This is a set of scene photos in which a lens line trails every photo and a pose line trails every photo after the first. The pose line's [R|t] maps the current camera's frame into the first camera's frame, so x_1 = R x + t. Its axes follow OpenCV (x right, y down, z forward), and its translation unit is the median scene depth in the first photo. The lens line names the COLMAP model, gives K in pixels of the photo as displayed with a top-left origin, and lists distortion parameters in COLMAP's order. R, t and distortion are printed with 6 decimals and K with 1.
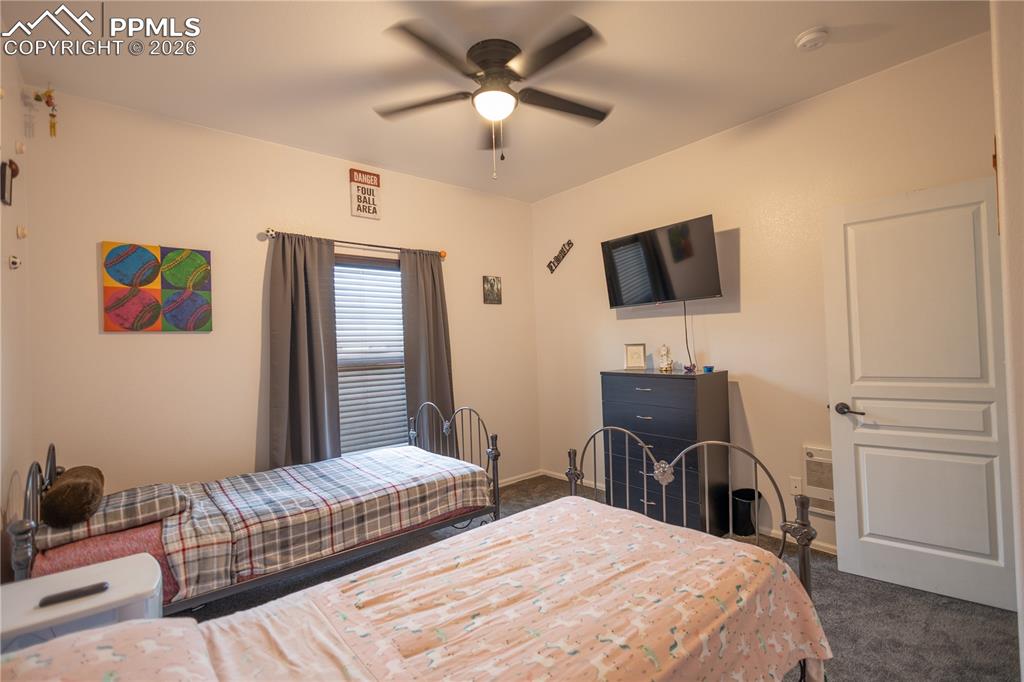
lens RADIAL K [[467.6, 0, 514.5], [0, 467.6, 343.9], [0, 0, 1]] dist [0.011013, -0.002349]
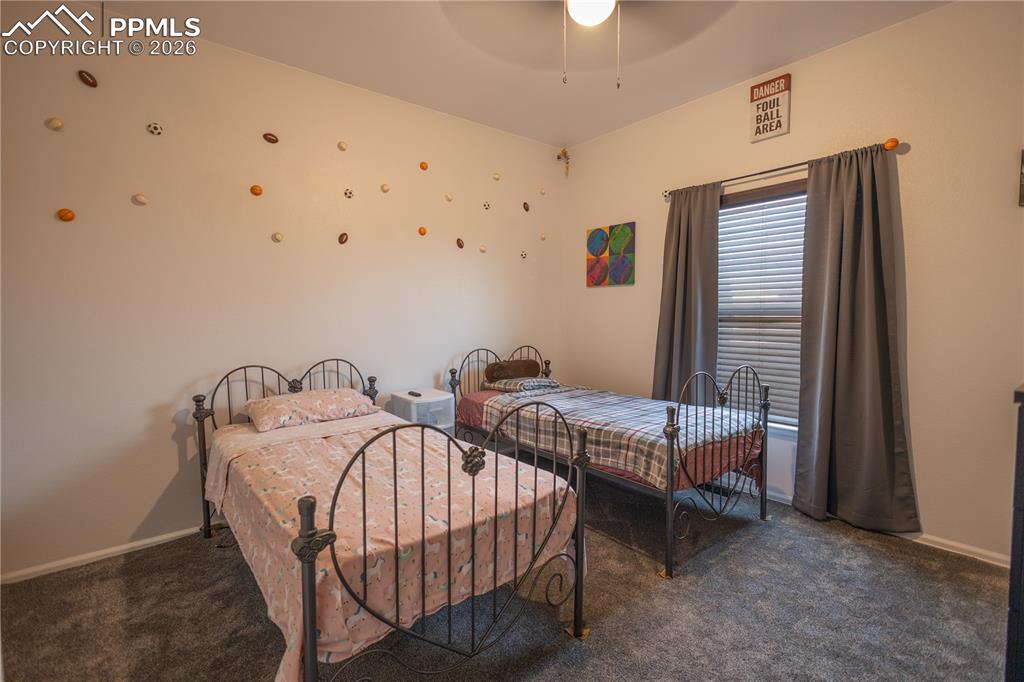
lens RADIAL K [[467.6, 0, 515.6], [0, 467.6, 345.6], [0, 0, 1]] dist [0.011013, -0.002349]
pose [[-0.011741, 0.103969, -0.994511, 0.676145], [0.009735, 0.994545, 0.103858, 0.005006], [0.999884, -0.008462, -0.012689, 0.686454]]
